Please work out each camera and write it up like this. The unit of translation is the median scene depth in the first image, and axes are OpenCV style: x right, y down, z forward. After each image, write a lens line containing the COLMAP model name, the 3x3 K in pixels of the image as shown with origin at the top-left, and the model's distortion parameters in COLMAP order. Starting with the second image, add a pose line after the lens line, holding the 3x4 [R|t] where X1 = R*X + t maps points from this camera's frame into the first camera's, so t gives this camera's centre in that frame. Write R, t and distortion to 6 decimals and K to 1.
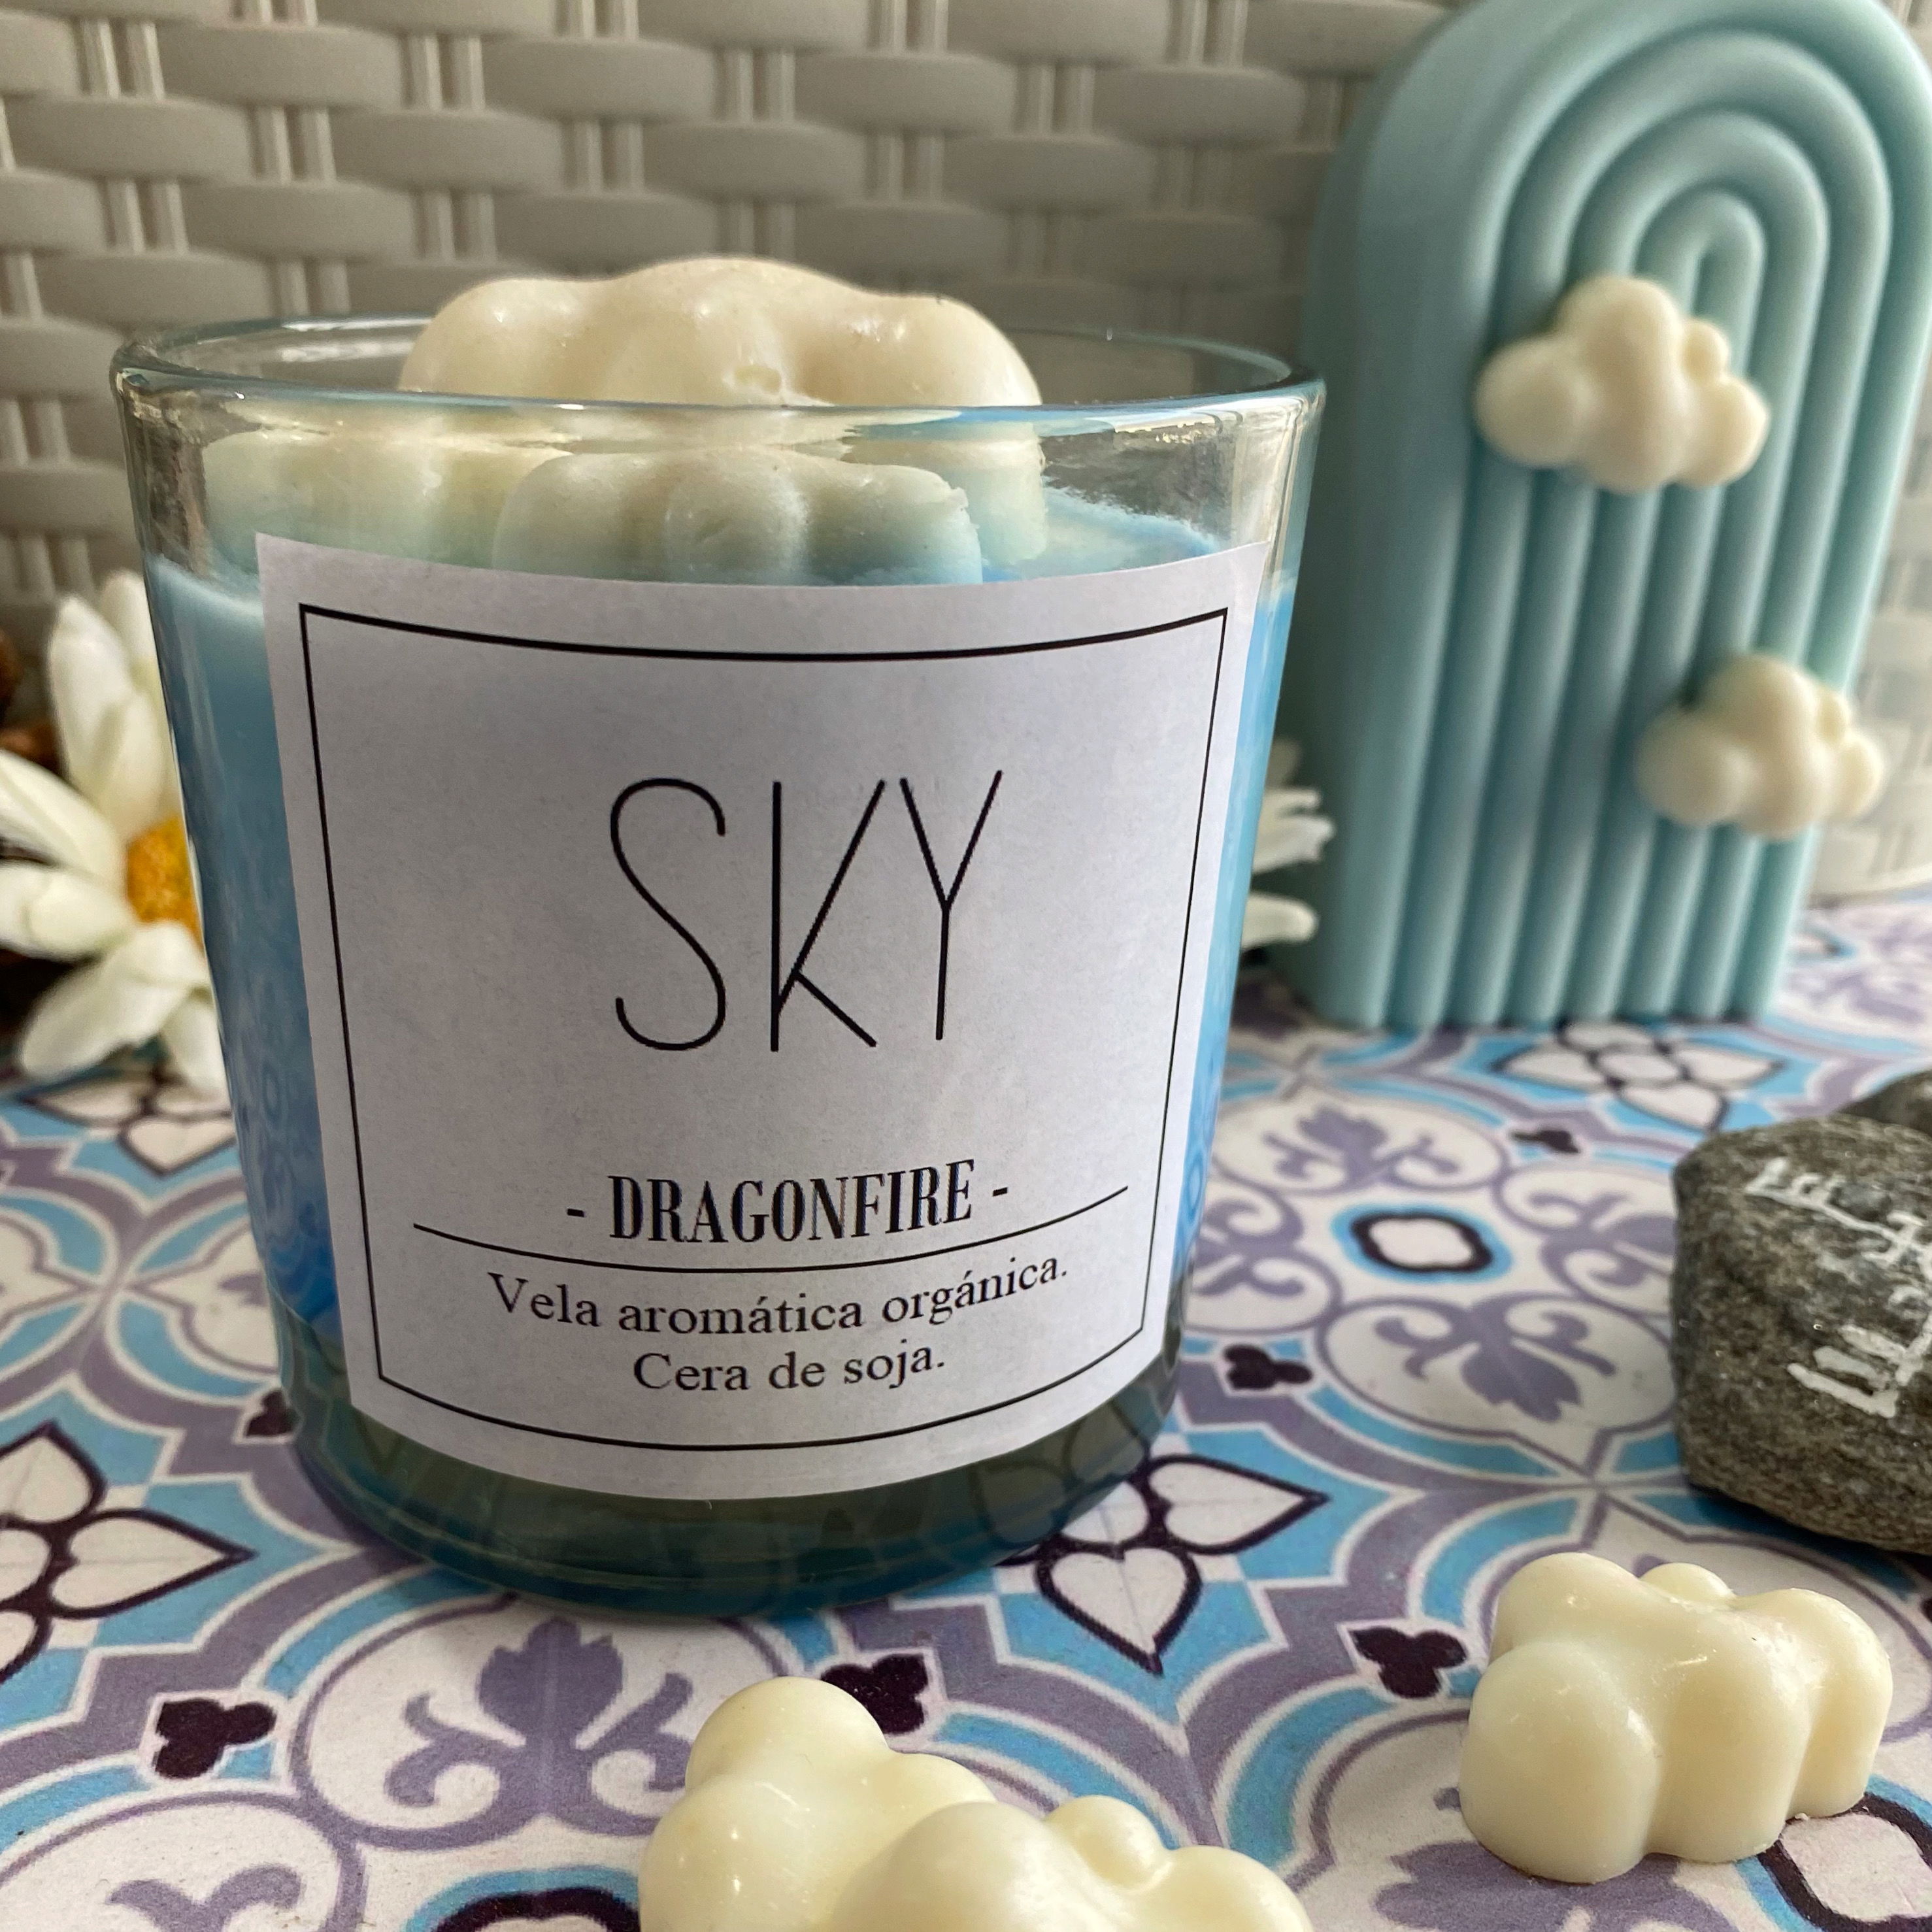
lens RADIAL K [[2069.8, 0, 968.2], [0, 2069.8, 1085.2], [0, 0, 1]] dist [-0.013065, -0.018242]
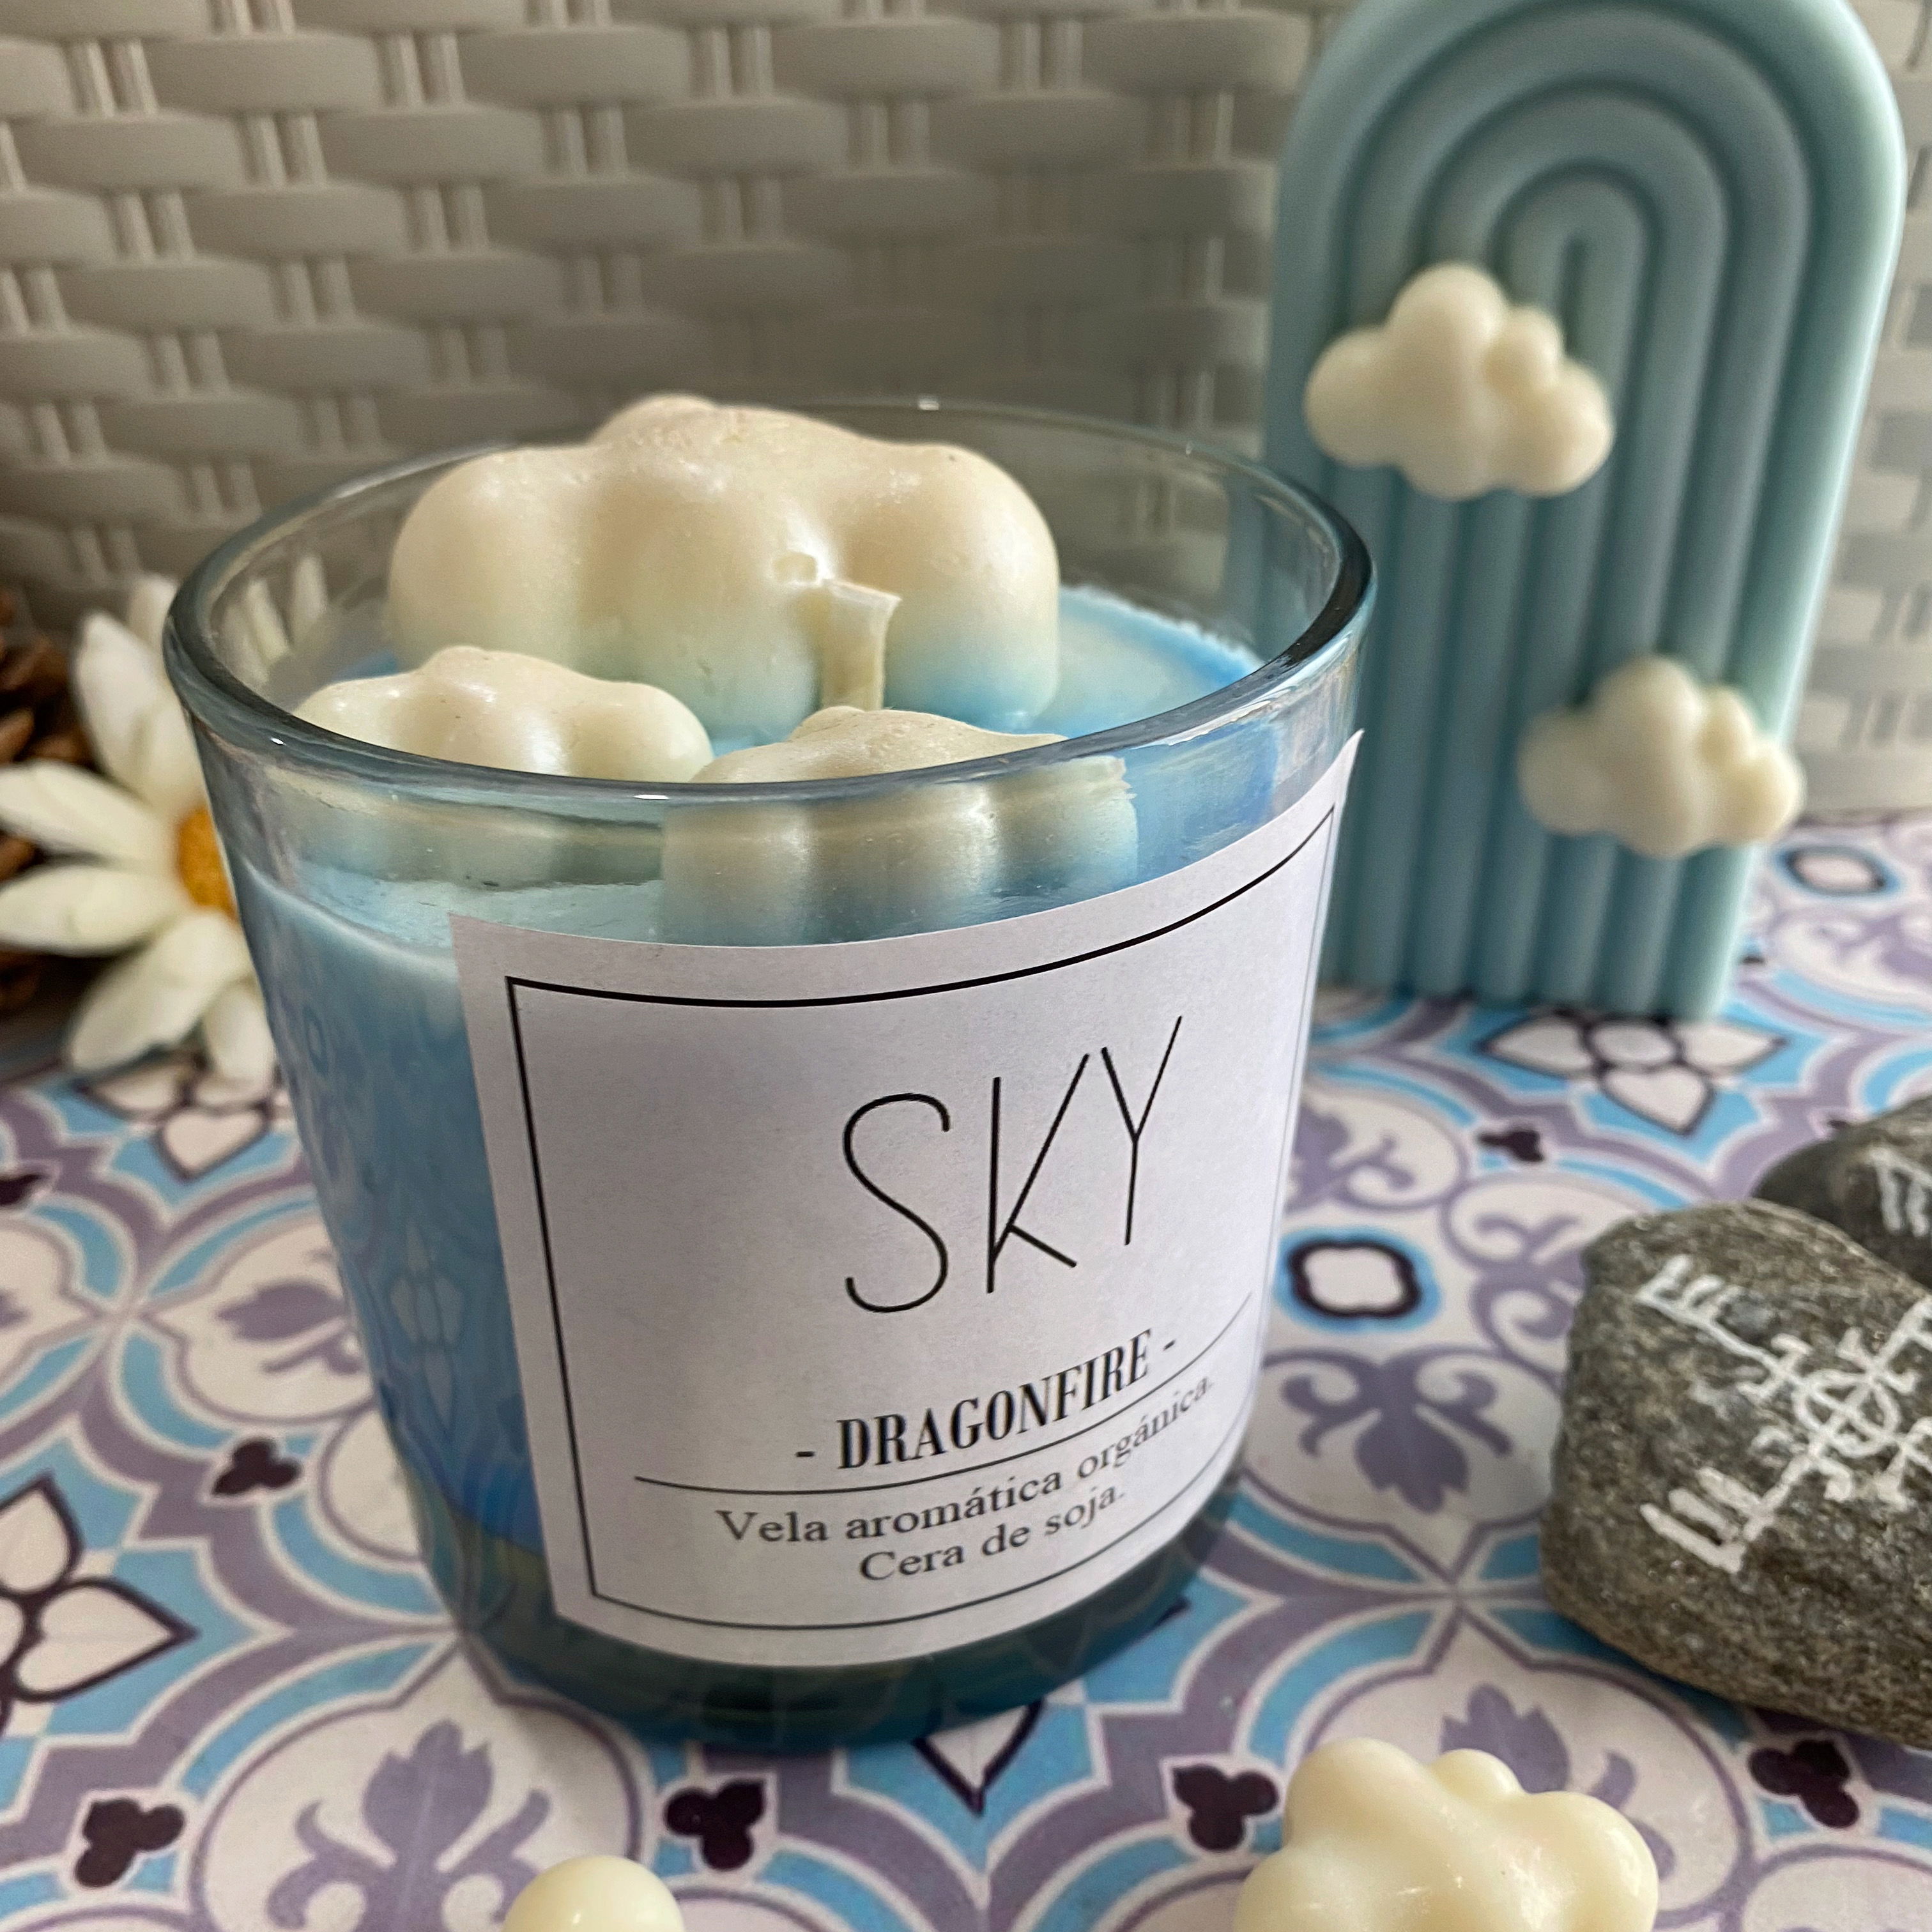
lens RADIAL K [[2000.7, 0, 945.0], [0, 2000.7, 1006.7], [0, 0, 1]] dist [-0.049941, 0.051127]
pose [[0.992656, 0.012187, -0.120352, 0.170311], [0.003430, 0.991677, 0.128707, -0.230865], [0.120919, -0.128175, 0.984352, 0.031264]]
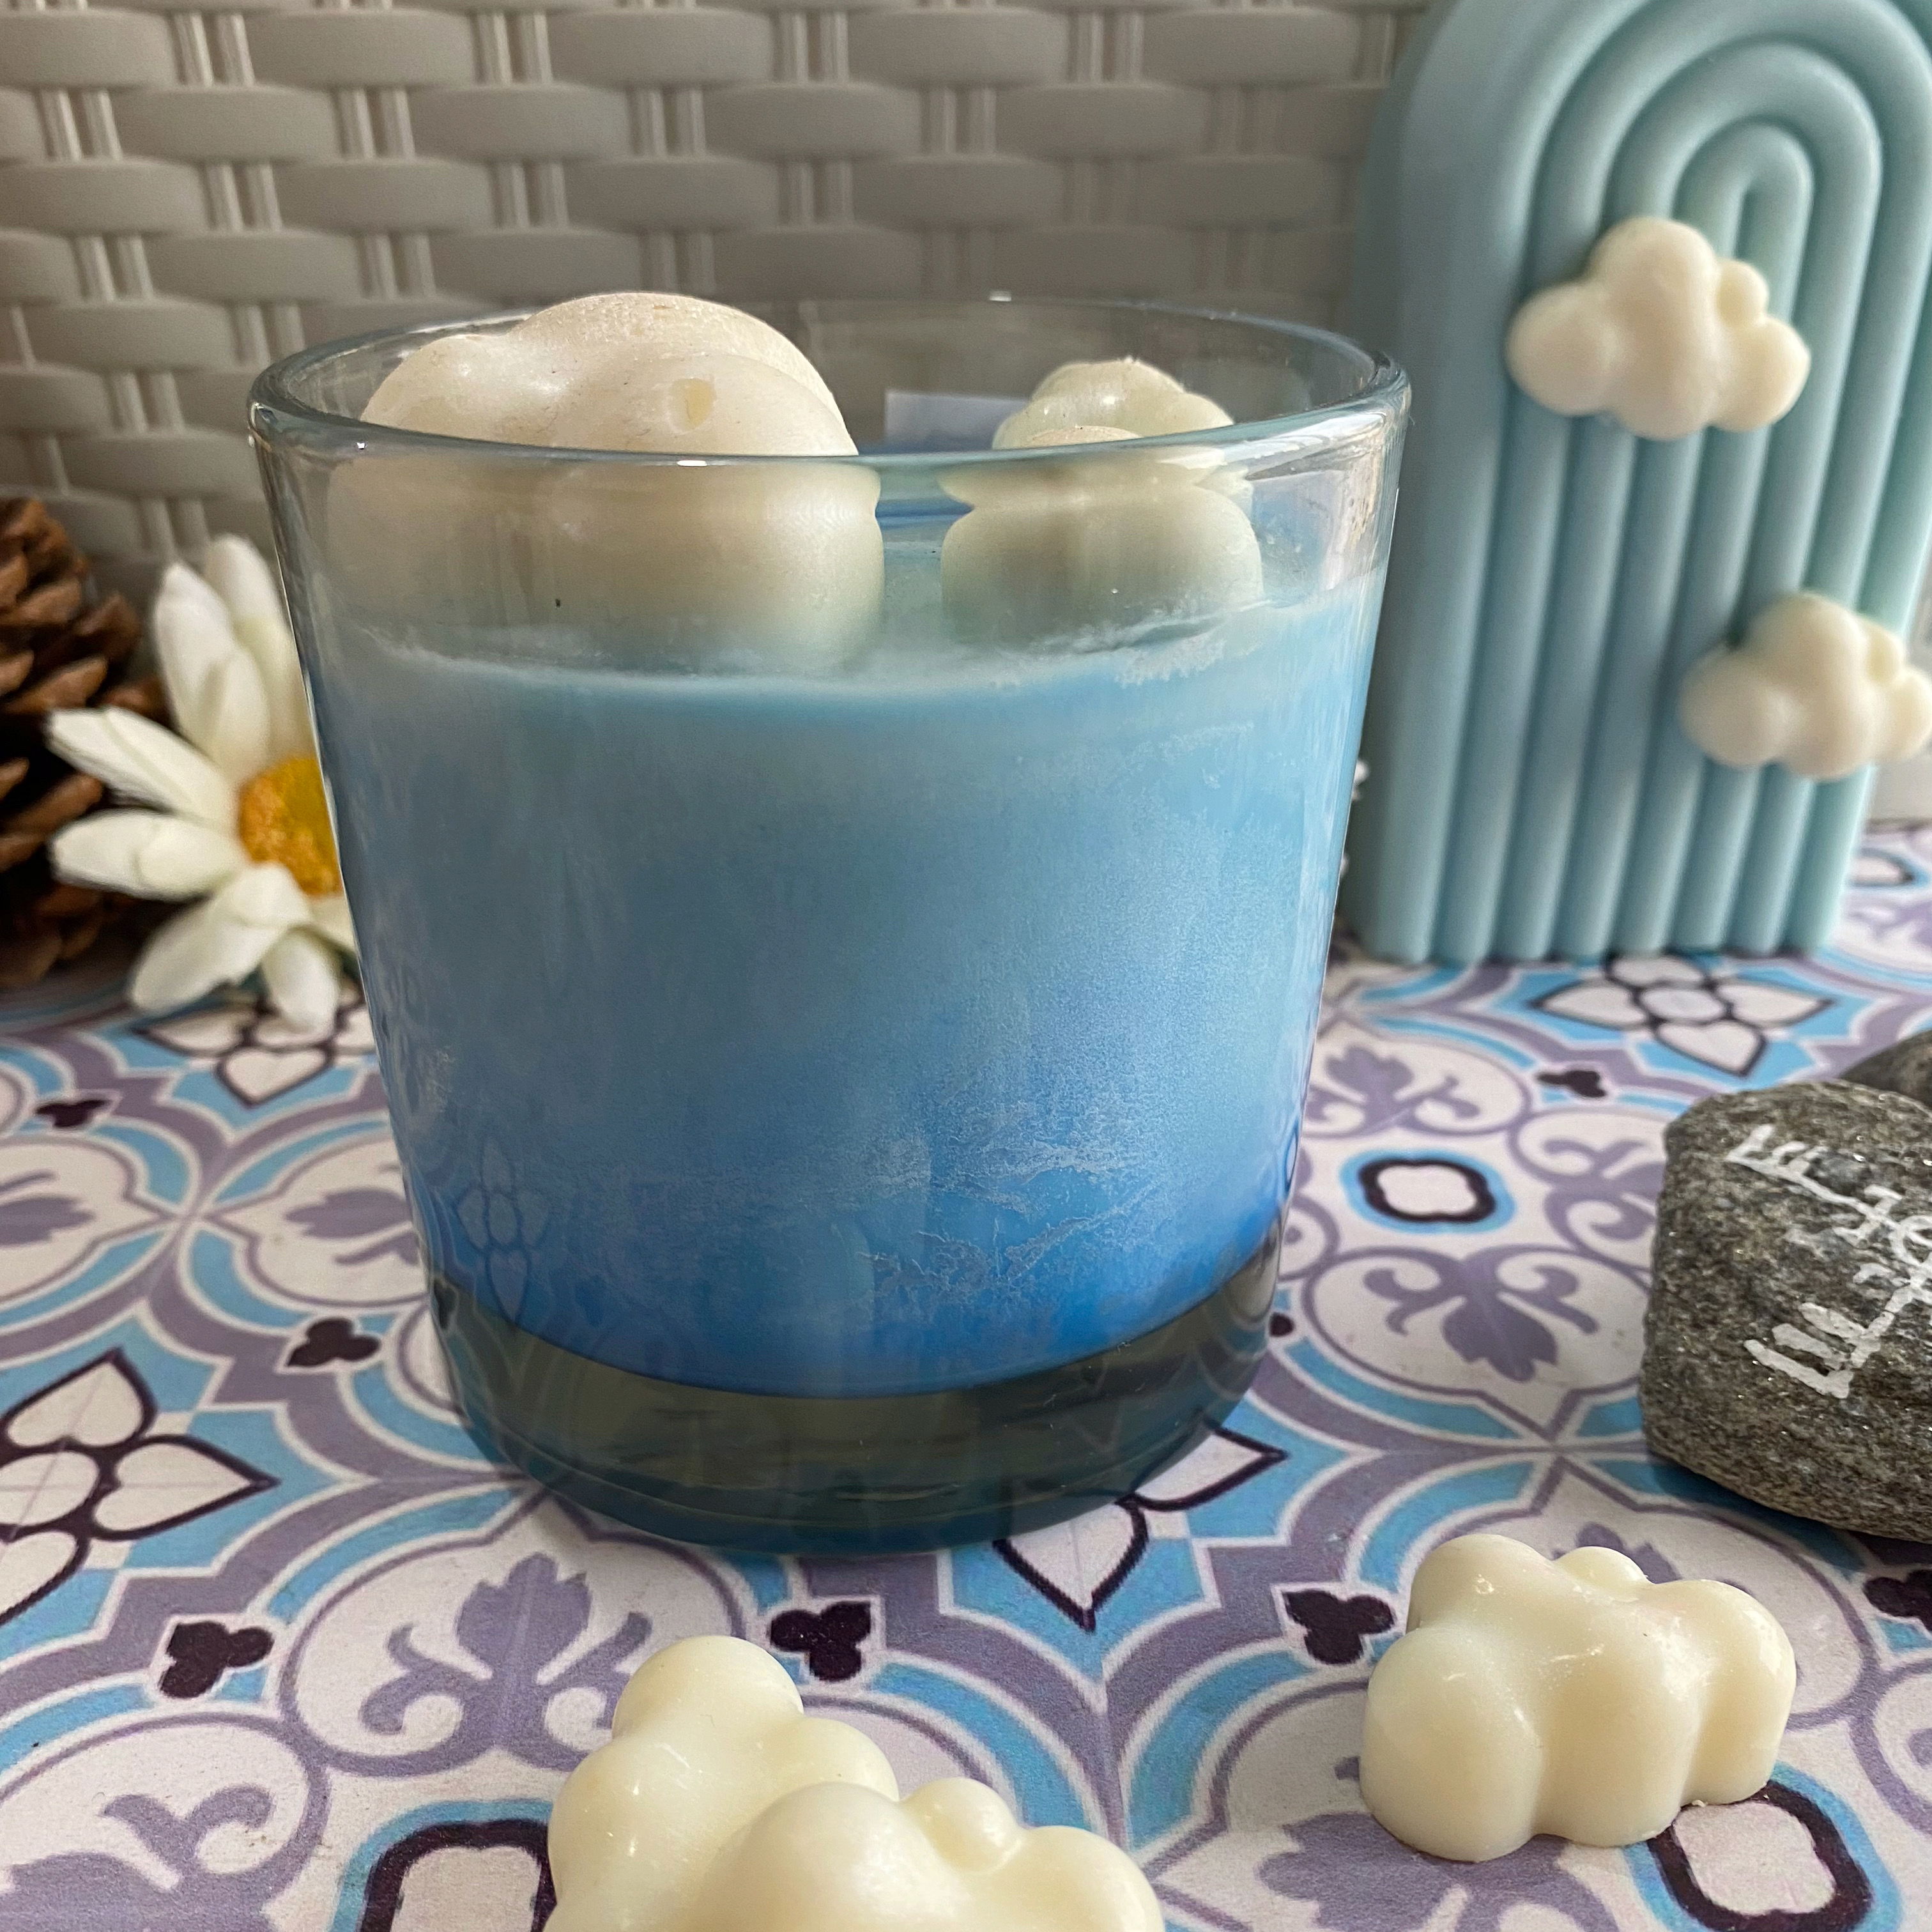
lens RADIAL K [[1982.5, 0, 959.8], [0, 1982.5, 1039.0], [0, 0, 1]] dist [-0.018053, -0.005812]
pose [[0.994826, 0.010184, -0.101083, 0.109502], [-0.005279, 0.998801, 0.048676, -0.056454], [0.101457, -0.047891, 0.993687, 0.006399]]
